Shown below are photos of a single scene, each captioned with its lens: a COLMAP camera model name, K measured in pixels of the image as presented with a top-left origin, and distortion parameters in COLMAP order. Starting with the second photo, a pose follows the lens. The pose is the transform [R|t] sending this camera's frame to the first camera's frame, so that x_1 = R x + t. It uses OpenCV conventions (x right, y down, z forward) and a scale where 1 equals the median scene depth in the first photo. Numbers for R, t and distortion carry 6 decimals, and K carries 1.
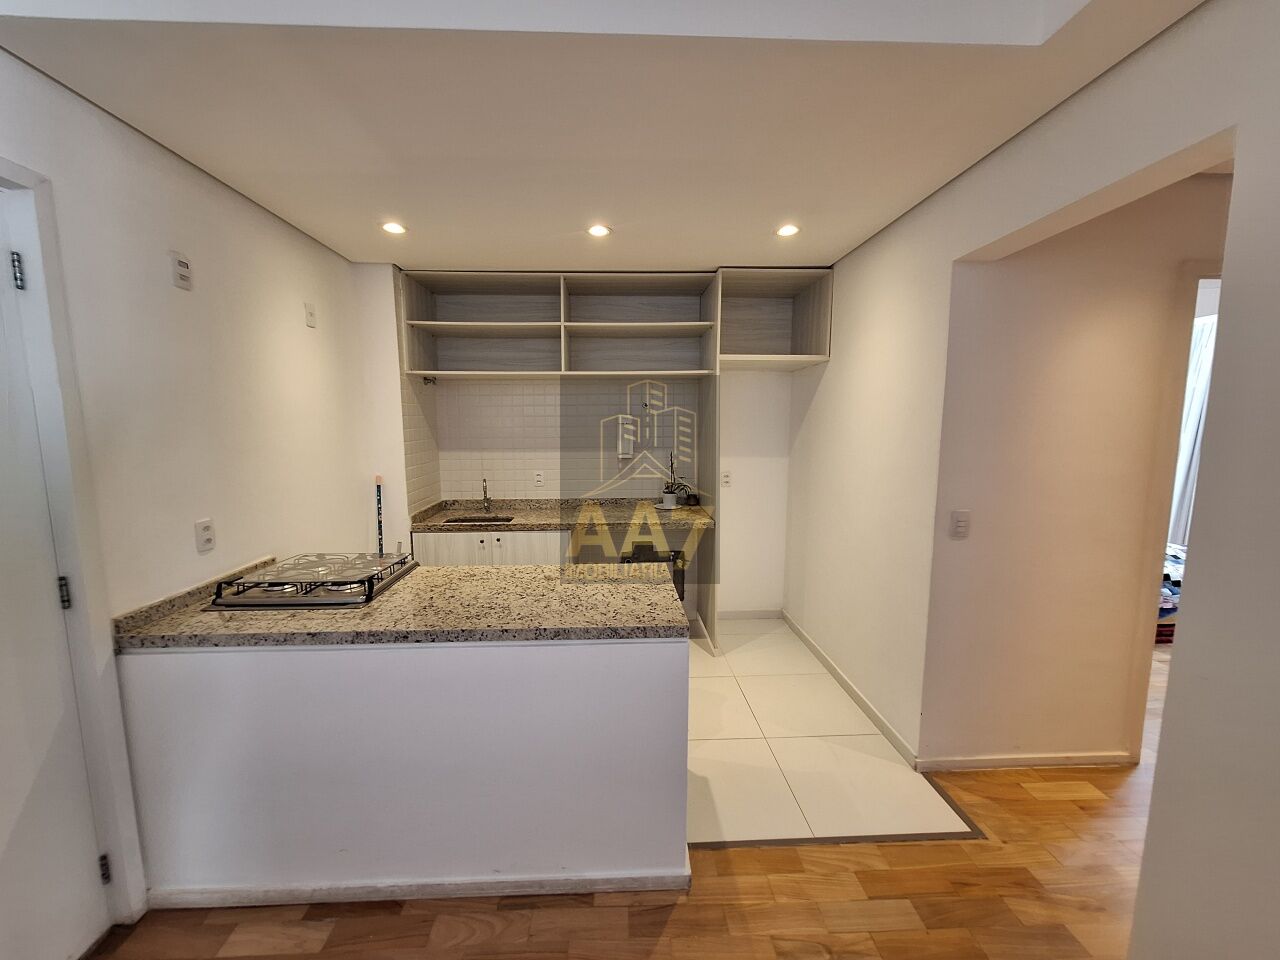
lens RADIAL K [[505.5, 0, 635.6], [0, 505.5, 477.5], [0, 0, 1]] dist [-0.001071, 0.000535]
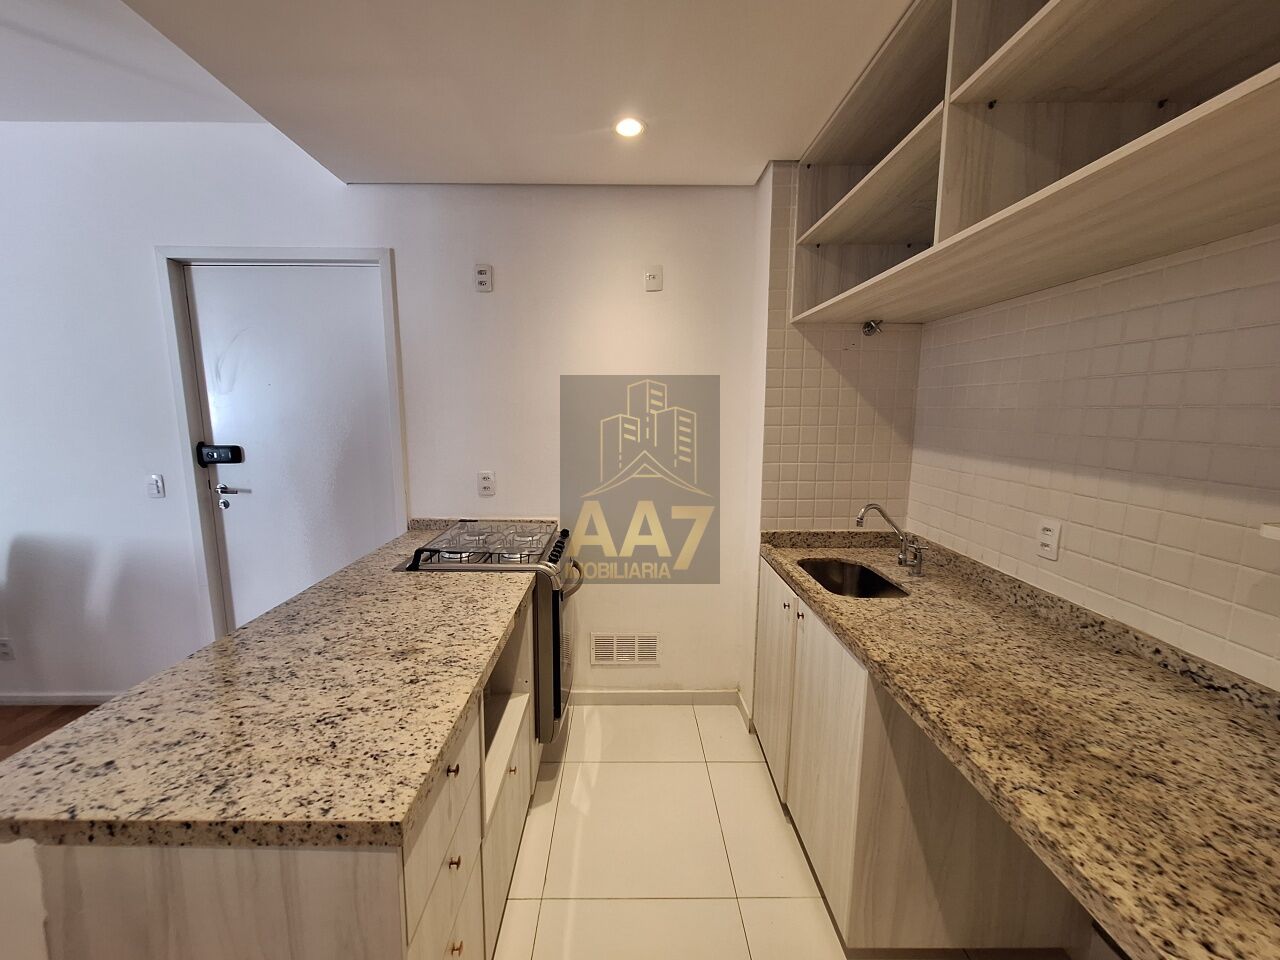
lens RADIAL K [[505.5, 0, 628.9], [0, 505.5, 482.2], [0, 0, 1]] dist [-0.001071, 0.000535]
pose [[-0.036190, 0.148882, -0.988193, 0.387131], [-0.116957, 0.981414, 0.152144, -0.120709], [0.992477, 0.121082, -0.018104, 1.283552]]
